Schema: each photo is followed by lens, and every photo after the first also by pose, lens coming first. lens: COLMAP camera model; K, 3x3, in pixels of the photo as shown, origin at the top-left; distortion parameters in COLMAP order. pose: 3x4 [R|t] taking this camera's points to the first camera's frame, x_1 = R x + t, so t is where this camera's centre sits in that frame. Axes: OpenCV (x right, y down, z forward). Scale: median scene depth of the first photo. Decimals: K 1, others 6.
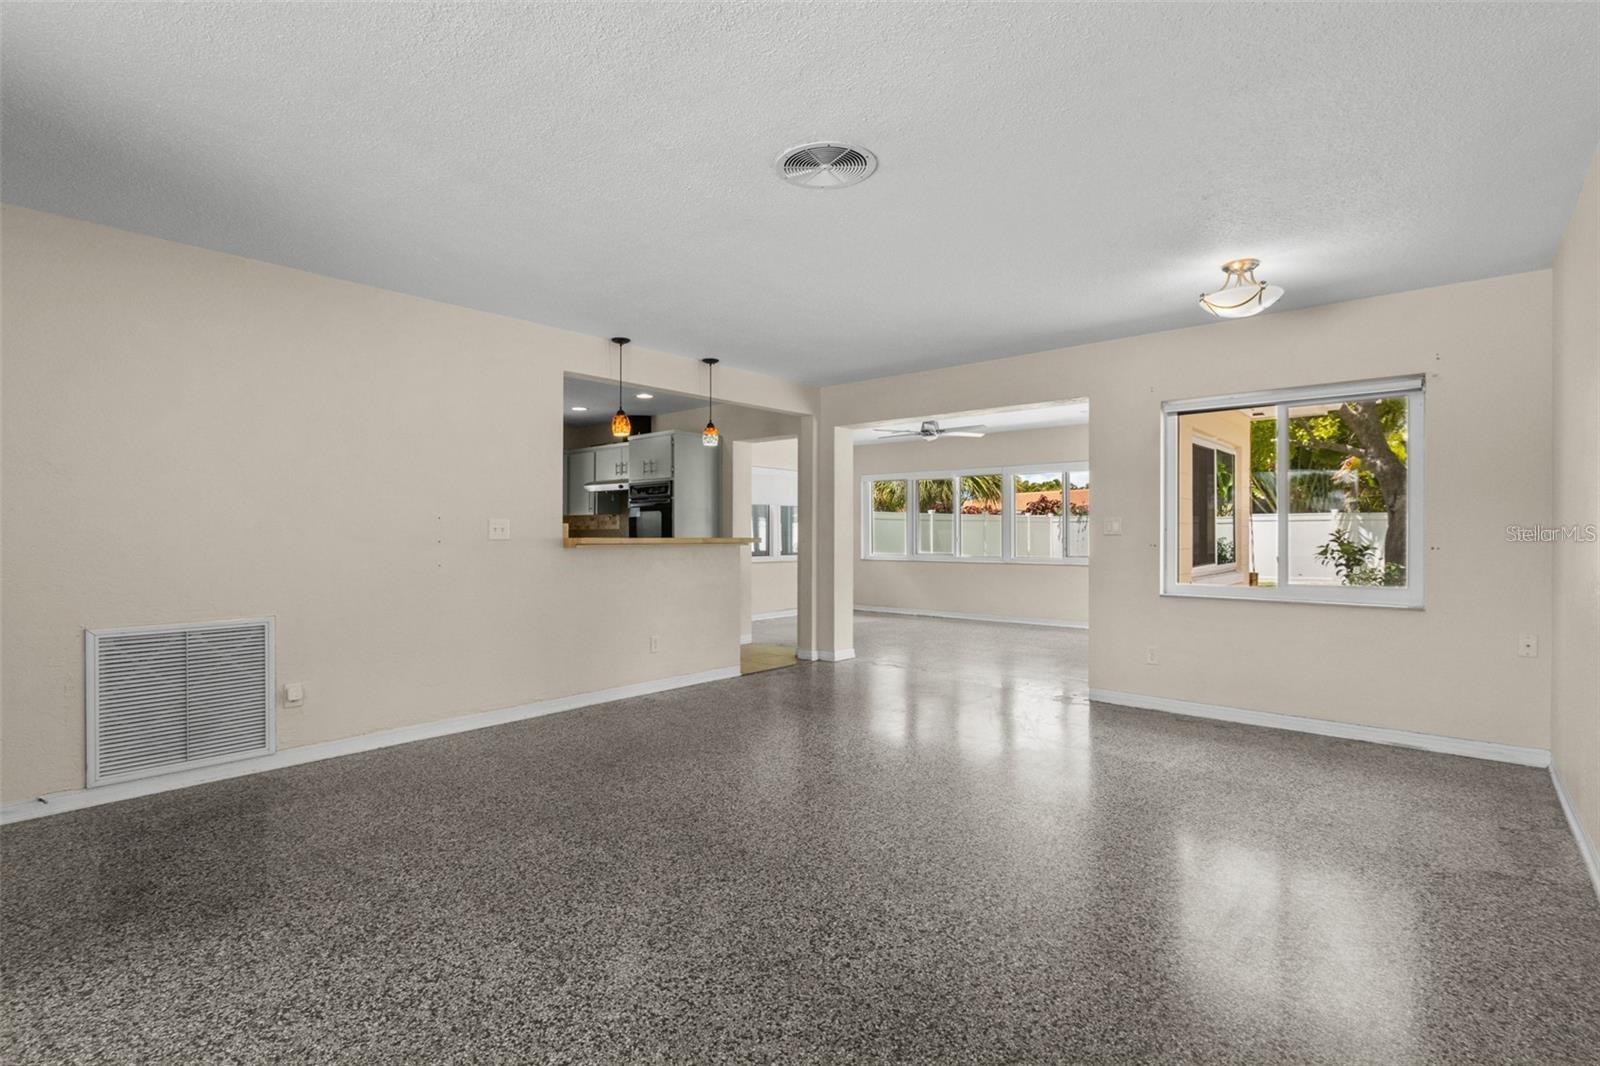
lens RADIAL K [[735.2, 0, 799.7], [0, 735.2, 539.2], [0, 0, 1]] dist [0.004649, 0.000167]
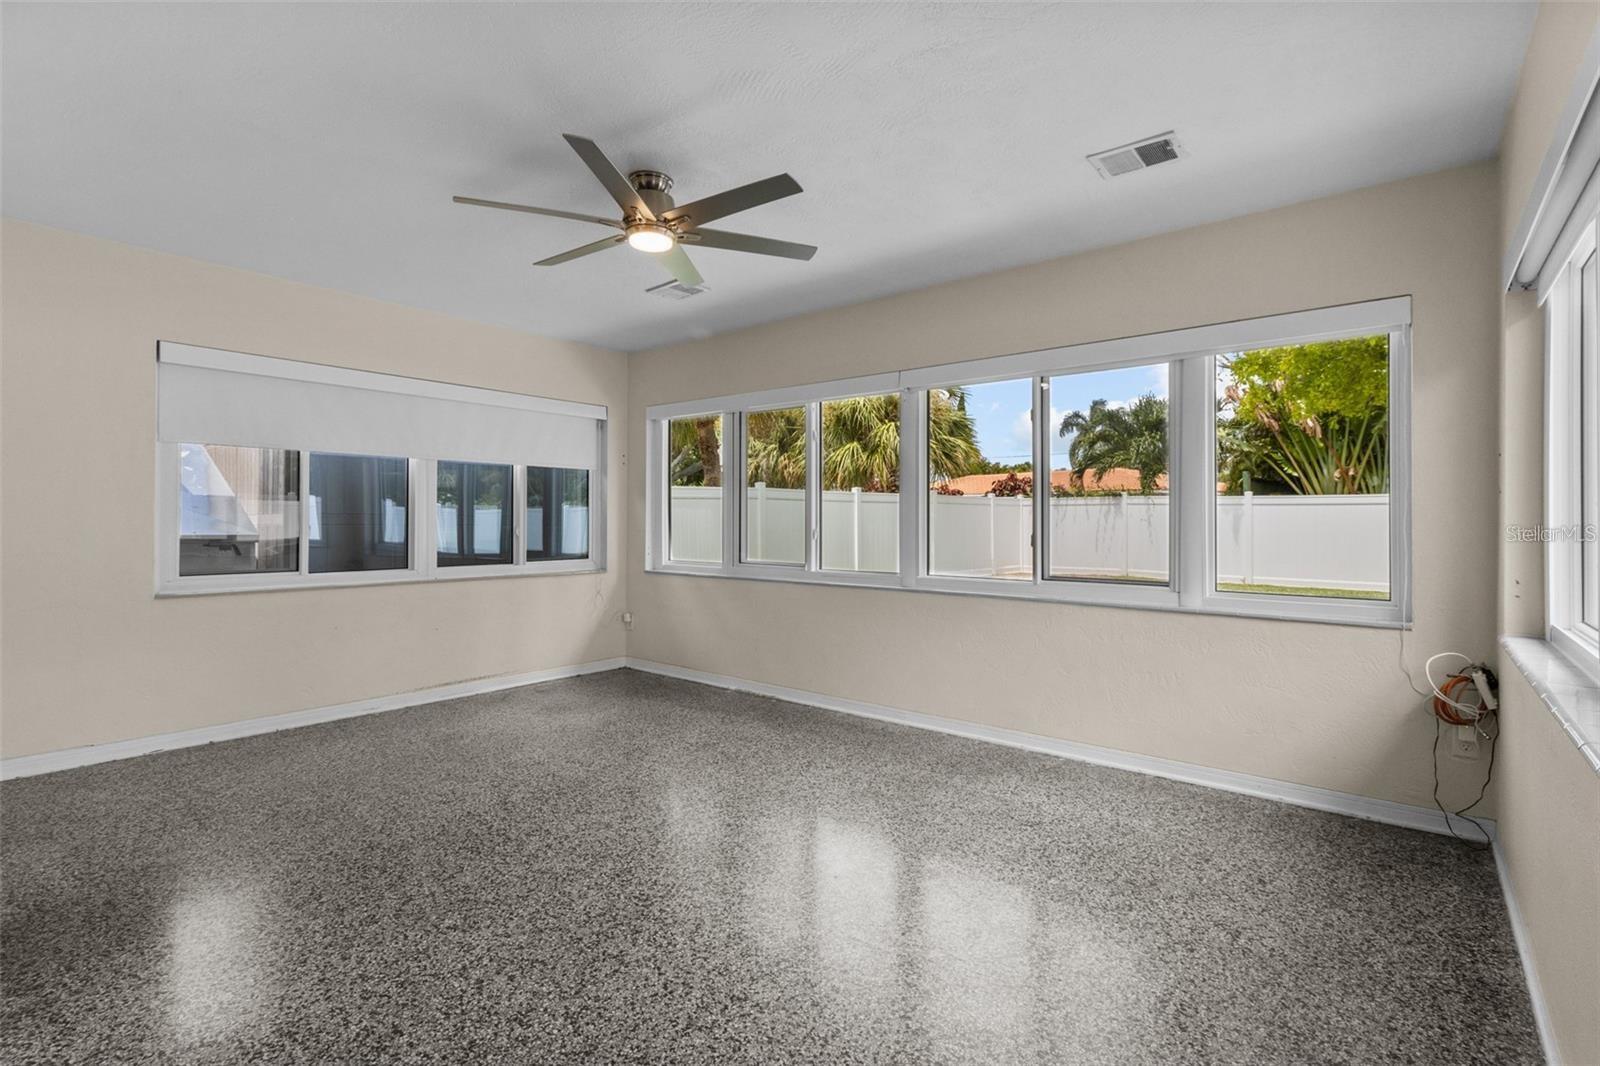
lens RADIAL K [[735.2, 0, 788.8], [0, 735.2, 521.8], [0, 0, 1]] dist [0.004649, 0.000167]
pose [[0.999804, 0.005287, 0.019060, 0.458761], [-0.005249, 0.999984, -0.002038, -0.016138], [-0.019071, 0.001938, 0.999816, 1.271425]]
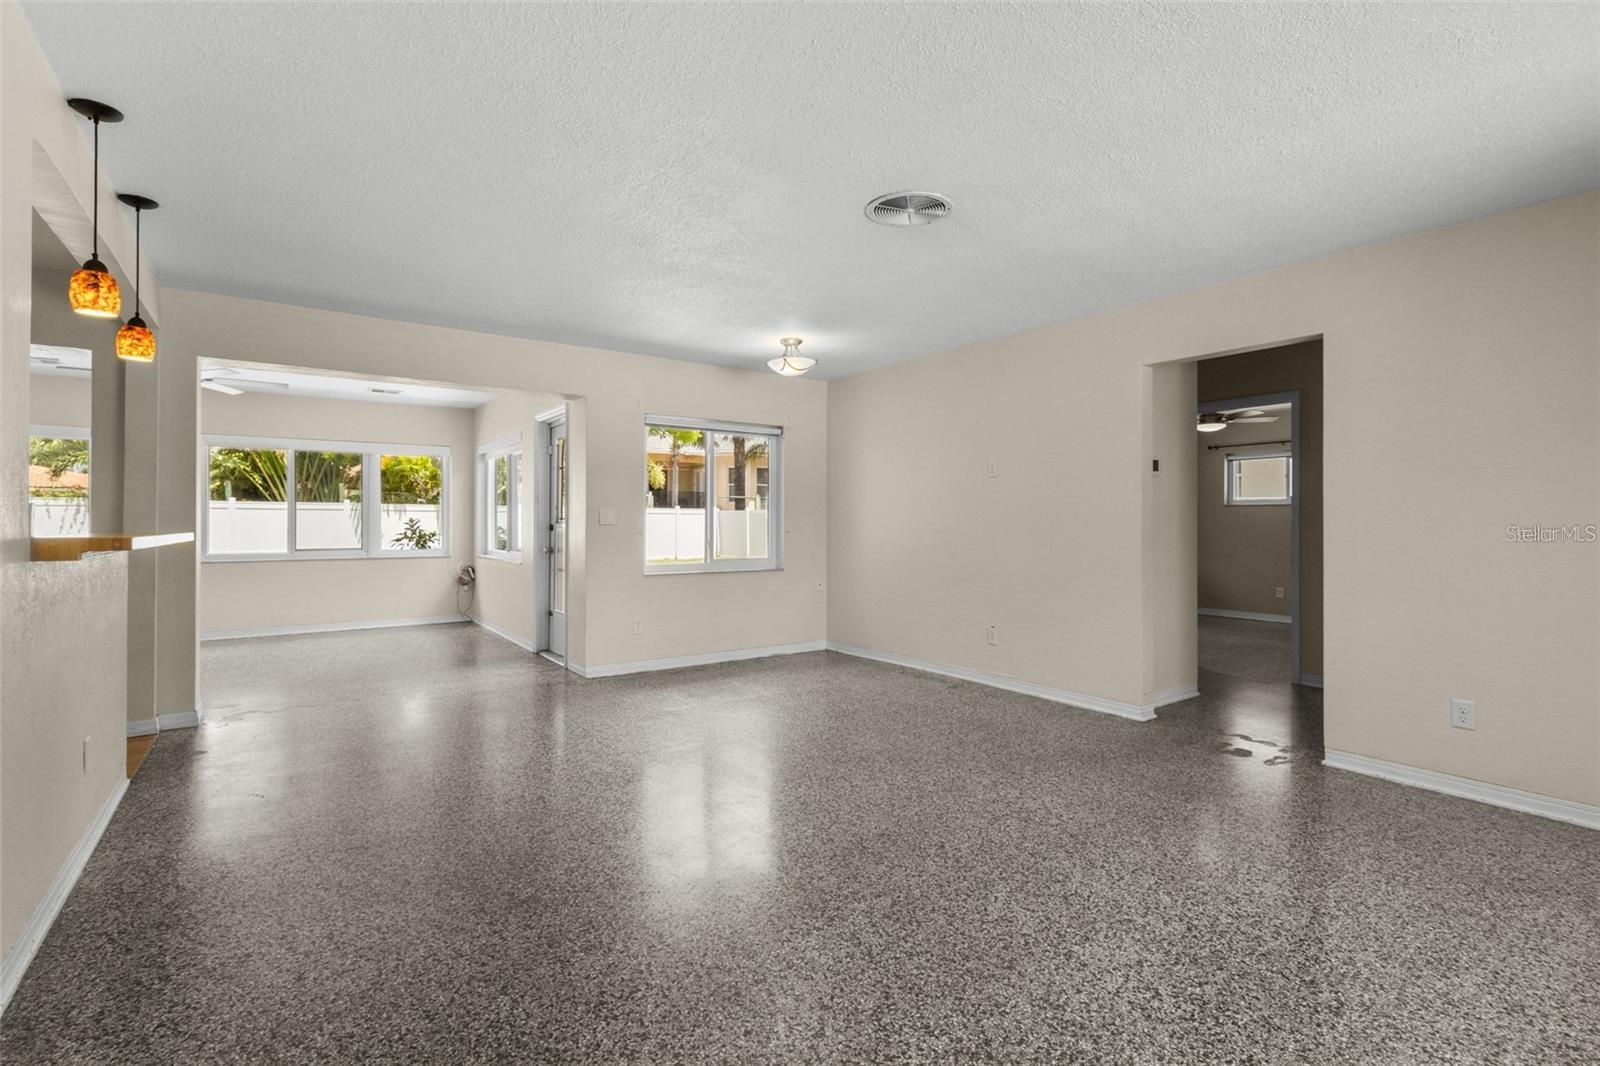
lens RADIAL K [[735.2, 0, 785.8], [0, 735.2, 520.3], [0, 0, 1]] dist [0.004649, 0.000167]
pose [[0.241863, 0.003201, 0.970305, -0.697925], [0.006427, 0.999967, -0.004901, -0.005827], [-0.970289, 0.007421, 0.241834, 0.554843]]
